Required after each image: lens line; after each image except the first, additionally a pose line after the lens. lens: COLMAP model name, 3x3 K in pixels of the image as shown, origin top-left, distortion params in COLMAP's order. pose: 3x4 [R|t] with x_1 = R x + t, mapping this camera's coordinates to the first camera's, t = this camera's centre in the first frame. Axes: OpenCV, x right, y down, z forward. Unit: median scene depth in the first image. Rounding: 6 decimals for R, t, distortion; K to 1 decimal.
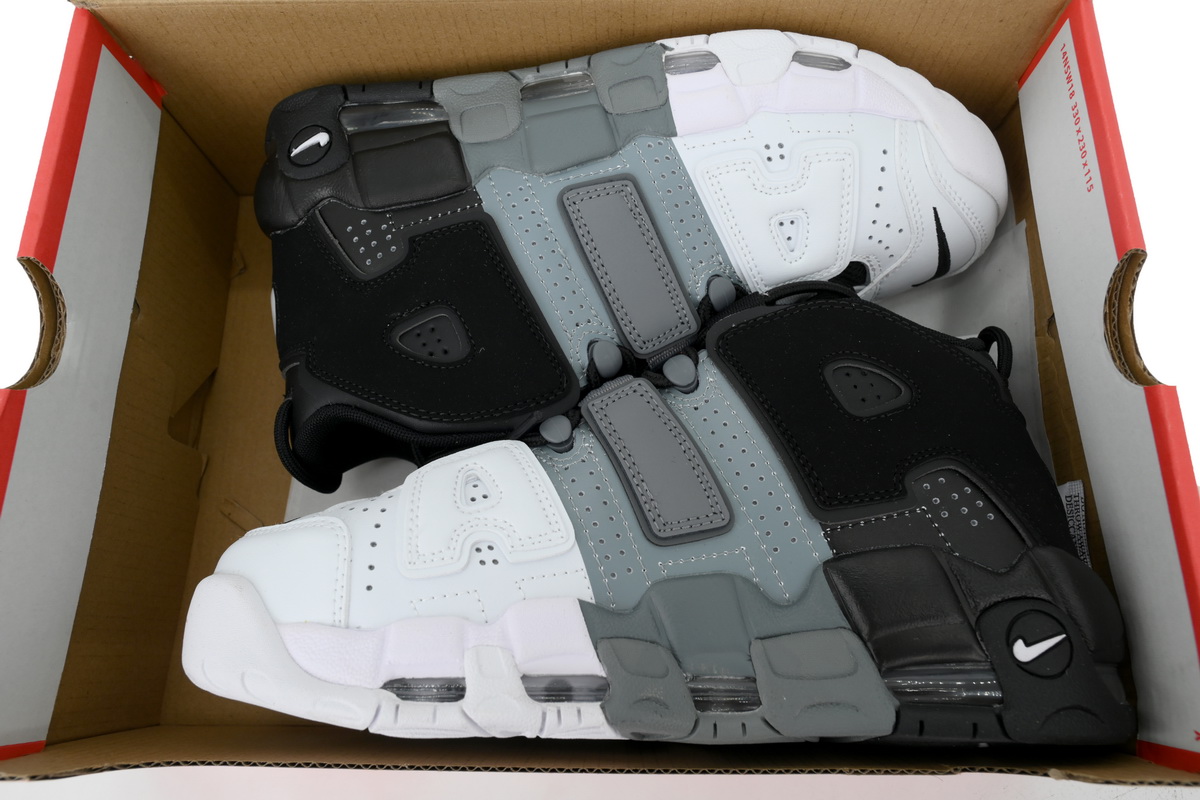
lens RADIAL K [[717.2, 0, 600.0], [0, 717.2, 400.0], [0, 0, 1]] dist [-0.025367, -0.000441]
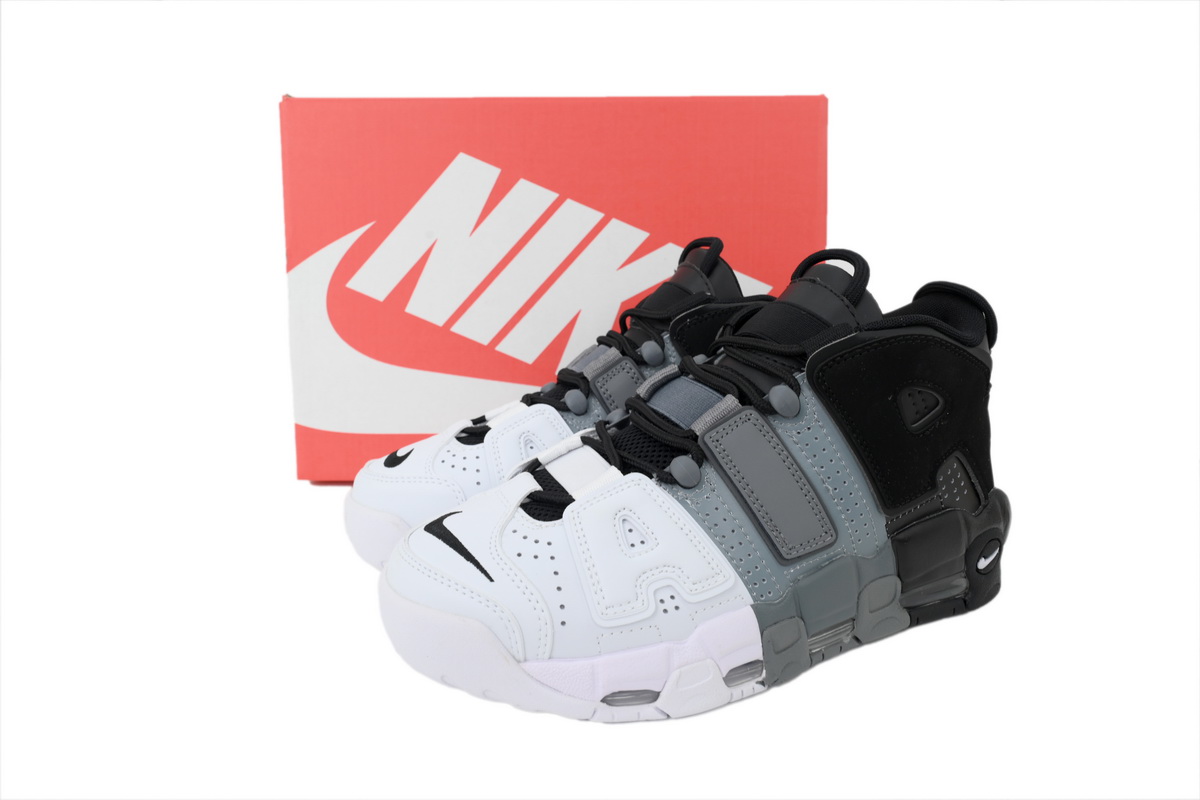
lens RADIAL K [[717.2, 0, 600.0], [0, 717.2, 400.0], [0, 0, 1]] dist [-0.025367, -0.000441]
pose [[-0.960553, 0.078512, -0.266784, 0.587622], [-0.073253, -0.996873, -0.029625, -0.003362], [-0.268275, -0.008914, 0.963301, 0.001062]]
